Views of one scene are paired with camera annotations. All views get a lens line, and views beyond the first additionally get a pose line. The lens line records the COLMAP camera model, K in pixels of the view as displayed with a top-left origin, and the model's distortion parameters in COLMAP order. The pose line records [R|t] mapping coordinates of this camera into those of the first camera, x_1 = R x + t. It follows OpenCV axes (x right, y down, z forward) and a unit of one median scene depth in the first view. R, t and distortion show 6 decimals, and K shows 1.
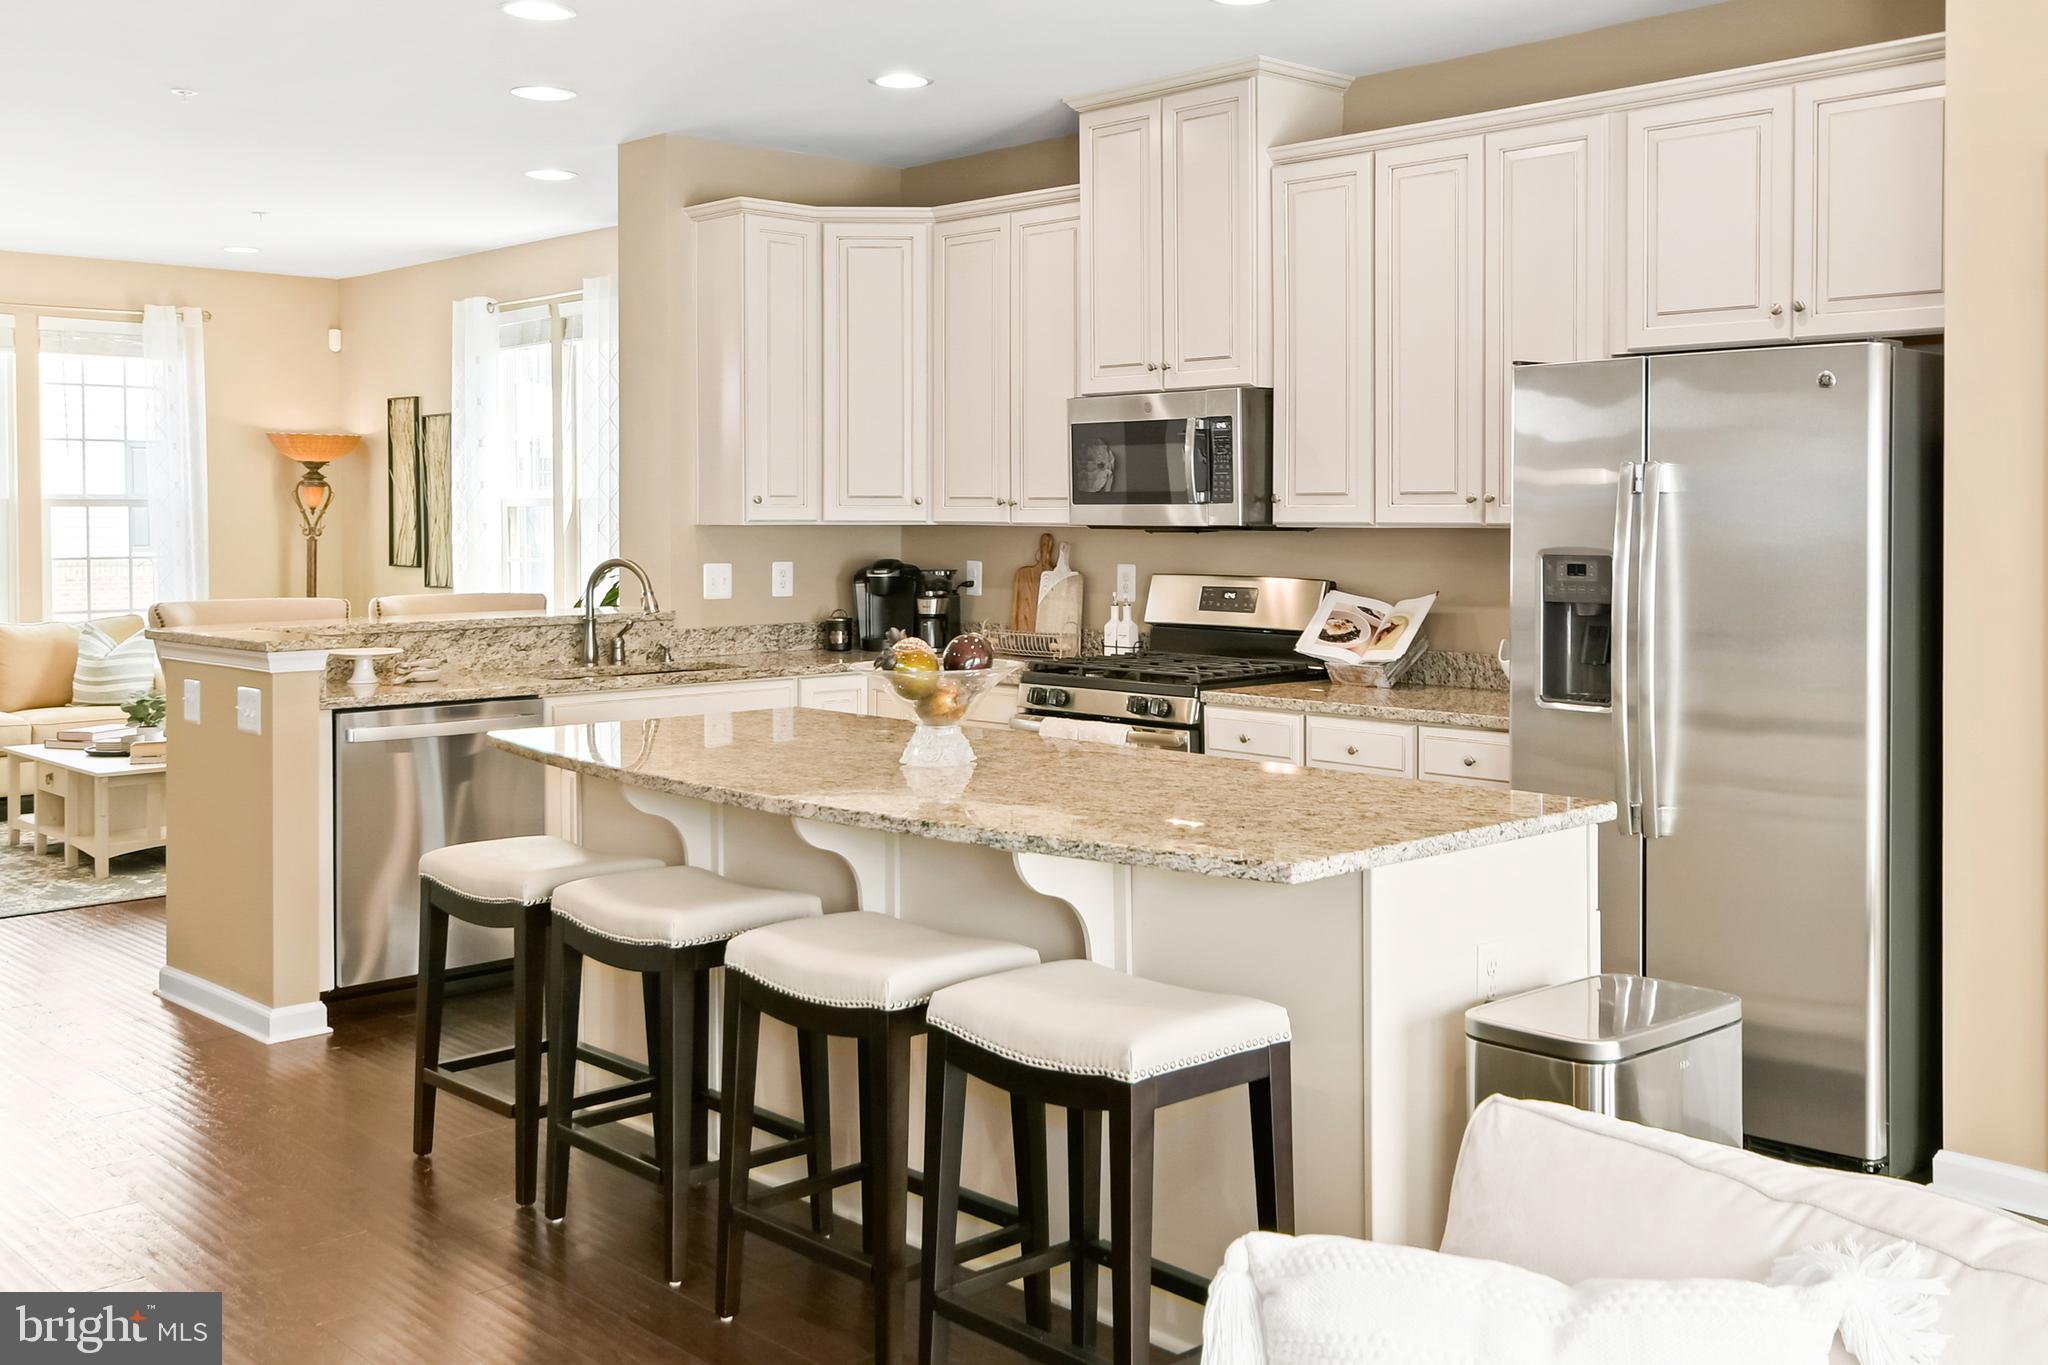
lens RADIAL K [[2035.8, 0, 1073.3], [0, 2035.8, 538.4], [0, 0, 1]] dist [0.006493, 0.000844]
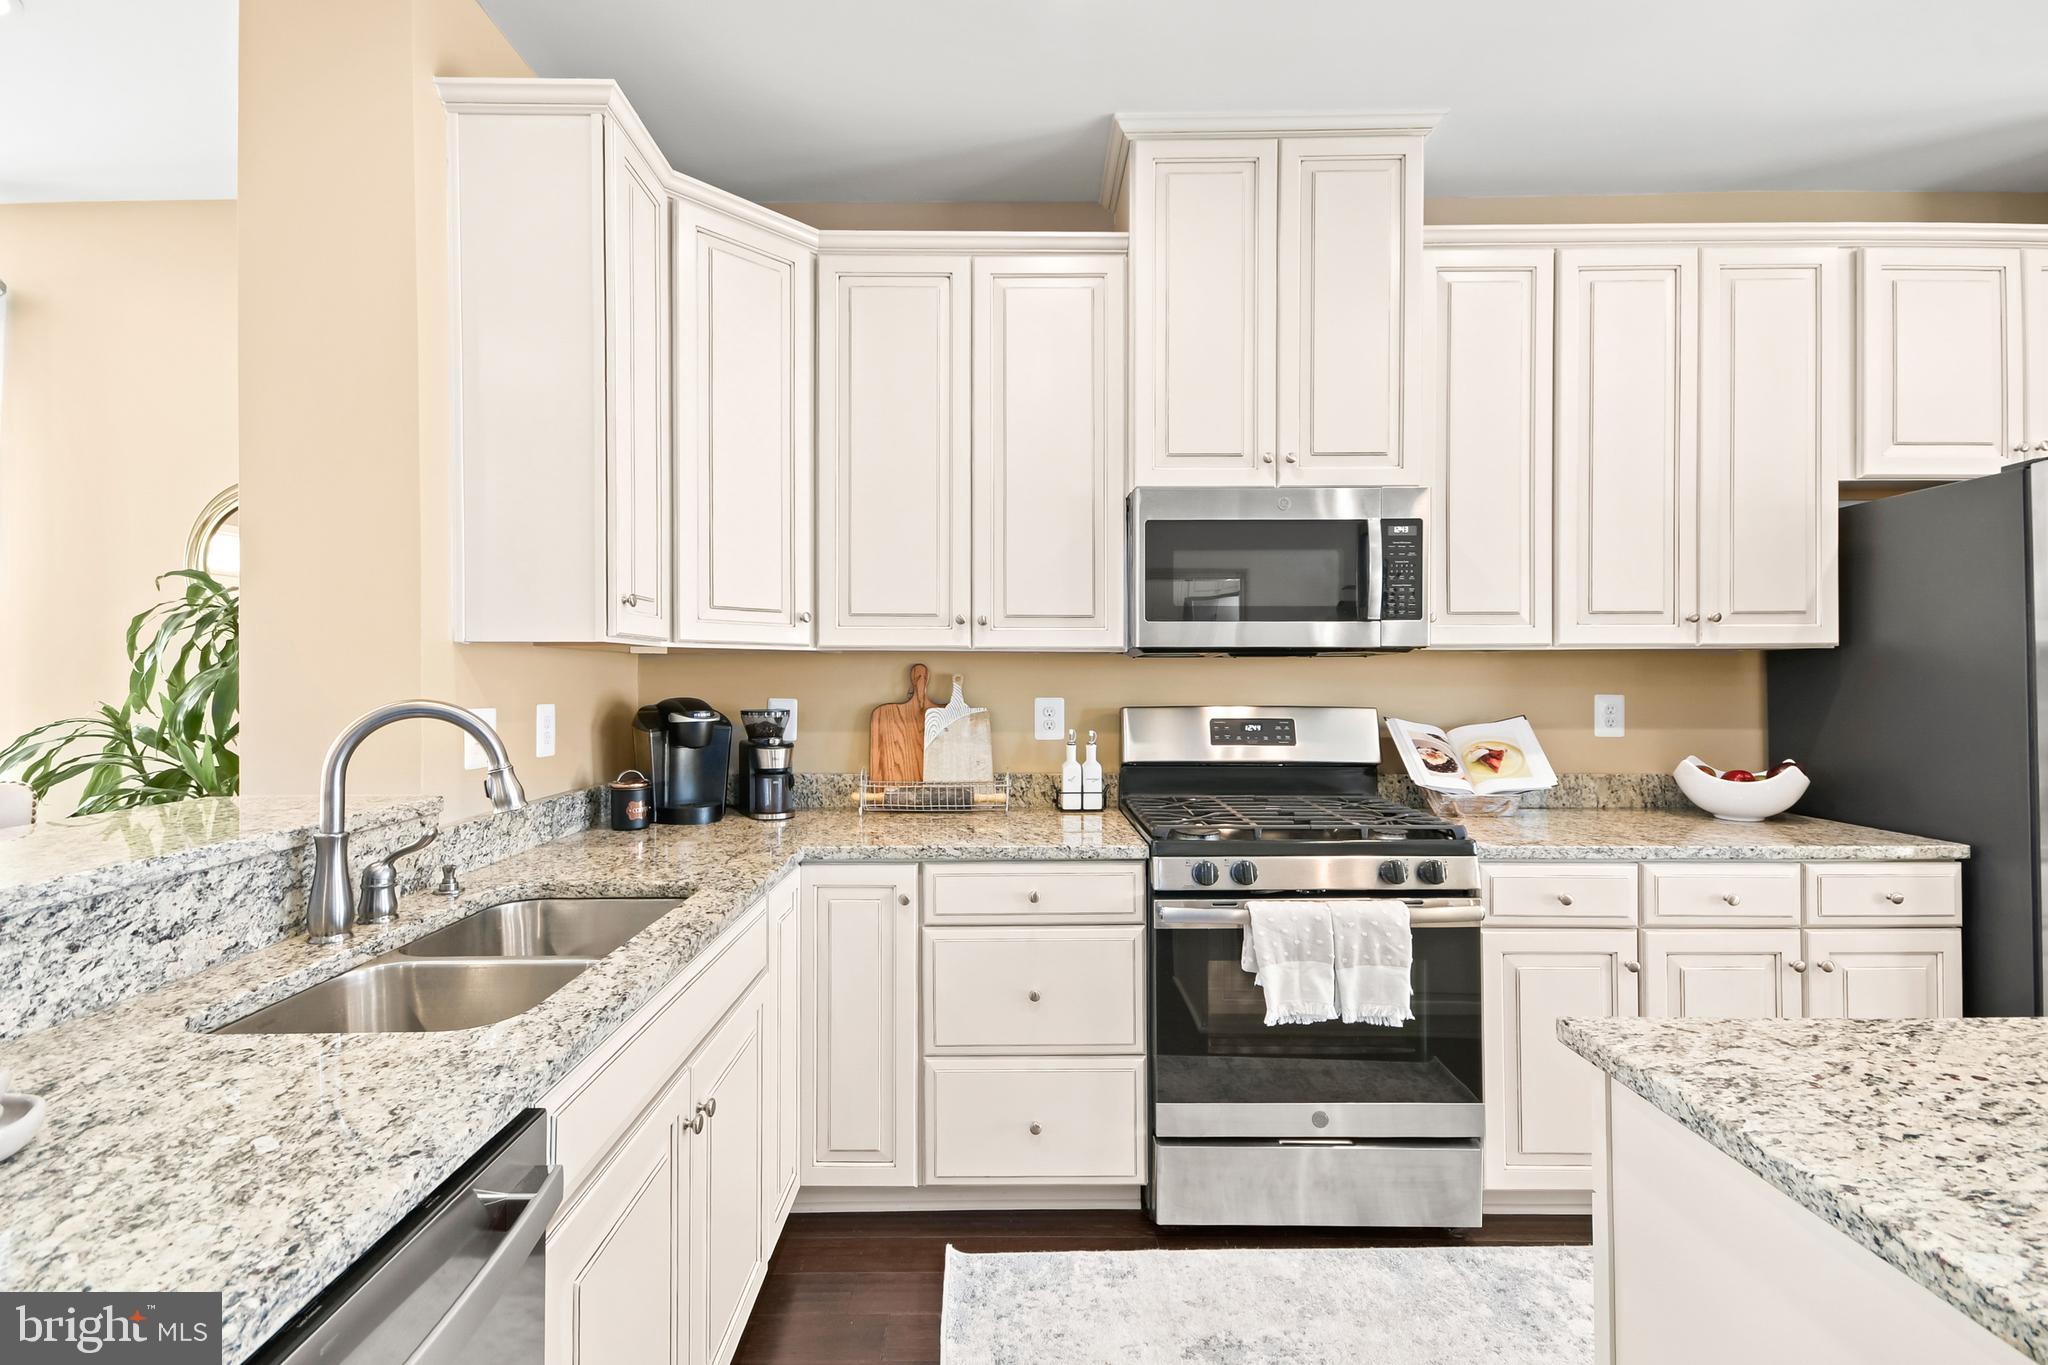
lens RADIAL K [[929.5, 0, 1016.4], [0, 929.5, 672.7], [0, 0, 1]] dist [0.022605, -0.009635]
pose [[0.682930, 0.005270, 0.730465, -0.291731], [0.010265, 0.999806, -0.016811, 0.008810], [-0.730412, 0.018979, 0.682743, 0.760822]]
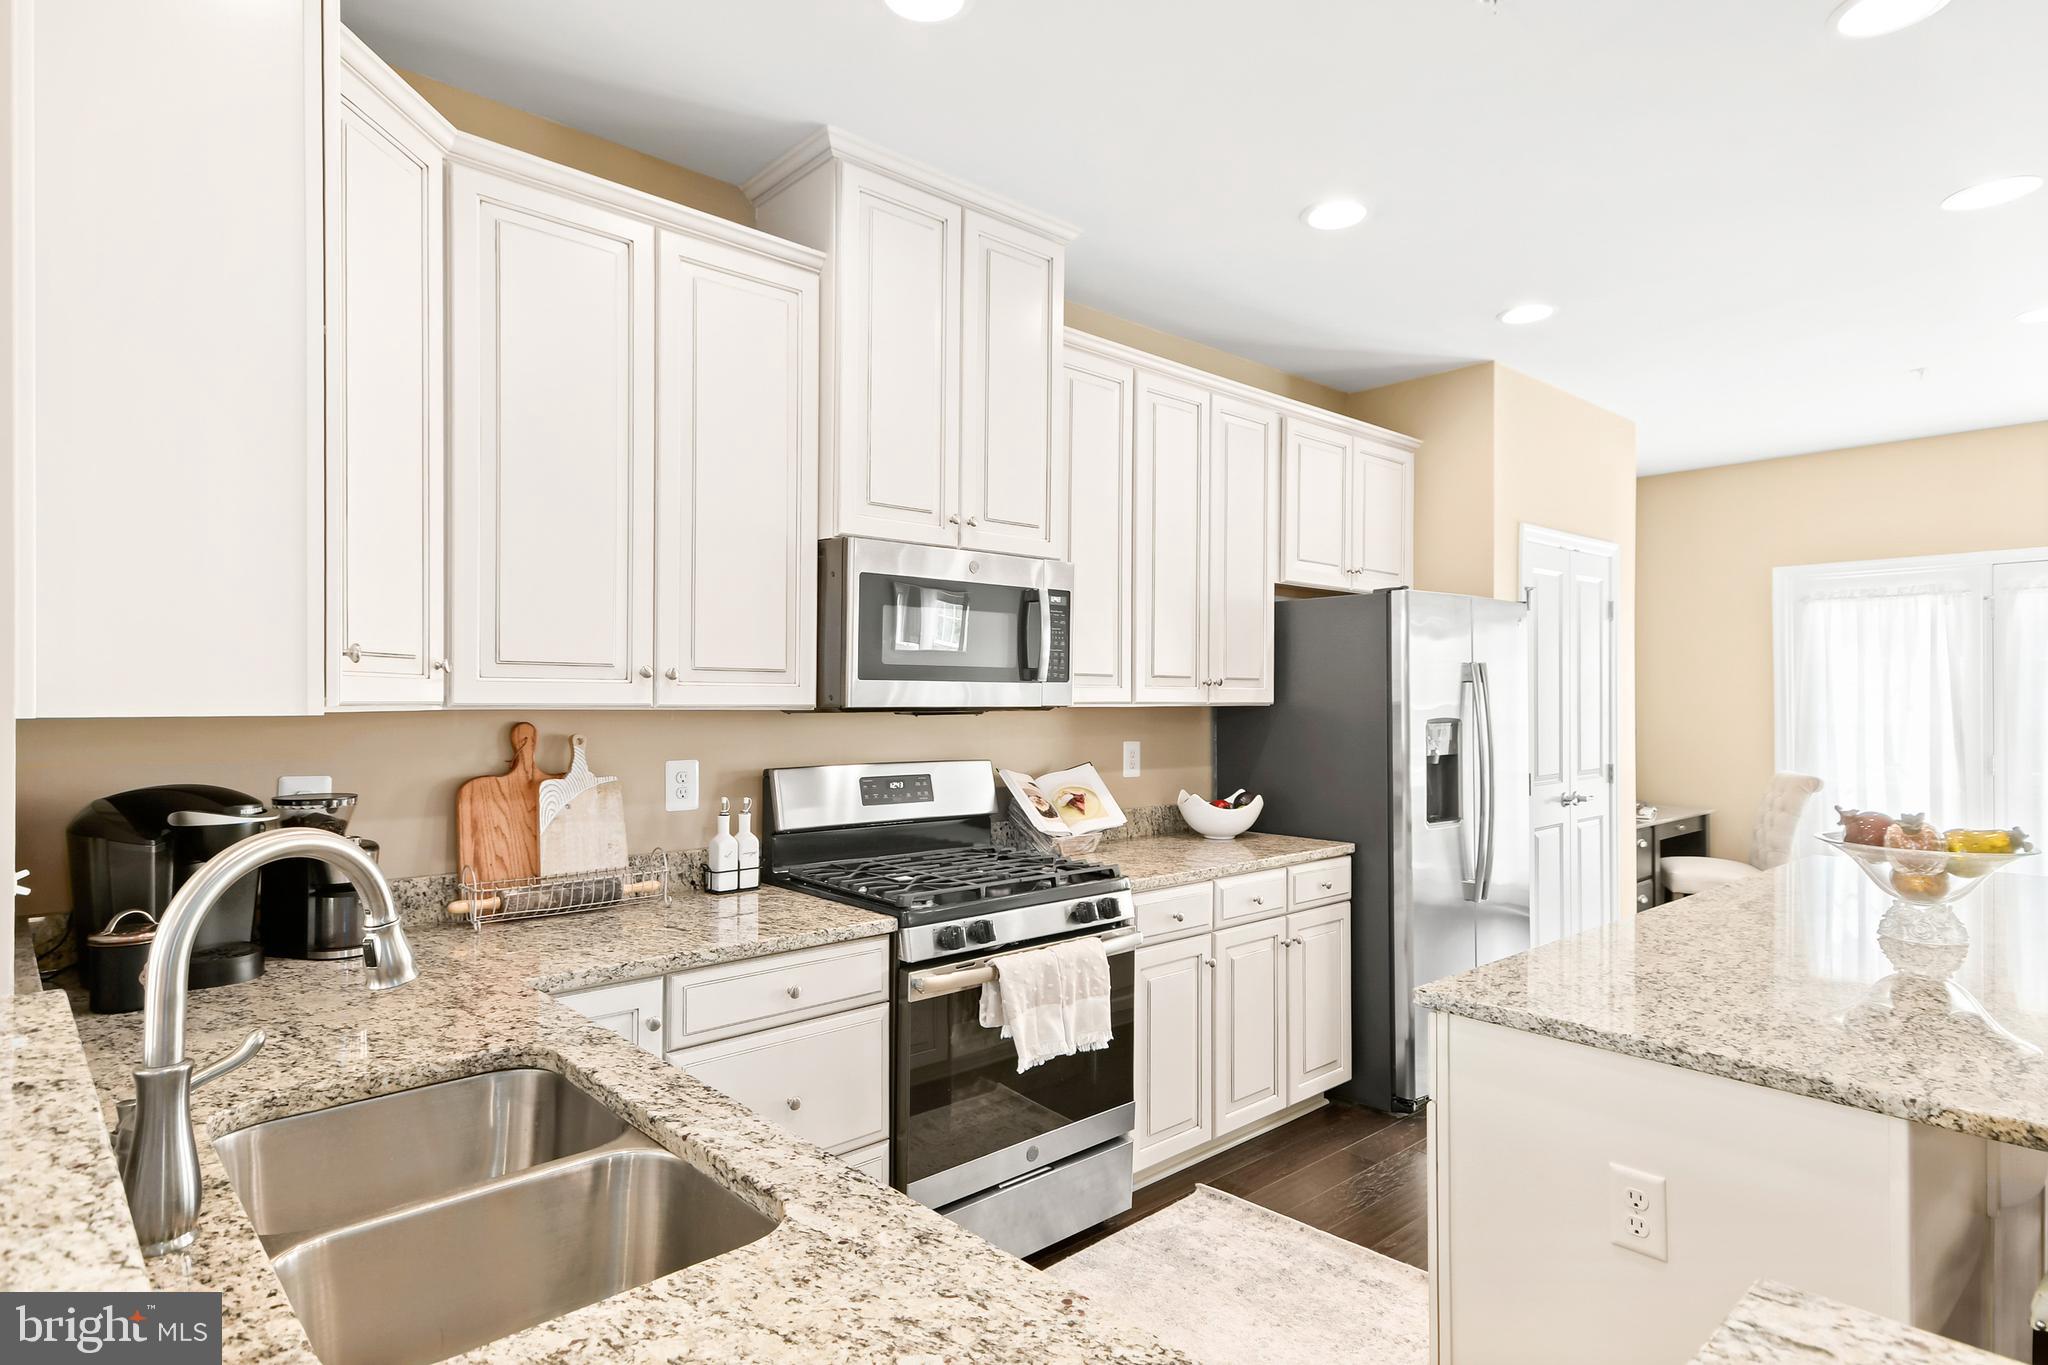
lens RADIAL K [[1130.8, 0, 1024.0], [0, 1130.8, 682.5], [0, 0, 1]] dist [0.000537, 0.052612]
pose [[0.000327, 0.013414, 0.999910, -0.402851], [0.009999, 0.999860, -0.013417, -0.009195], [-0.999950, 0.010003, 0.000192, 0.908022]]
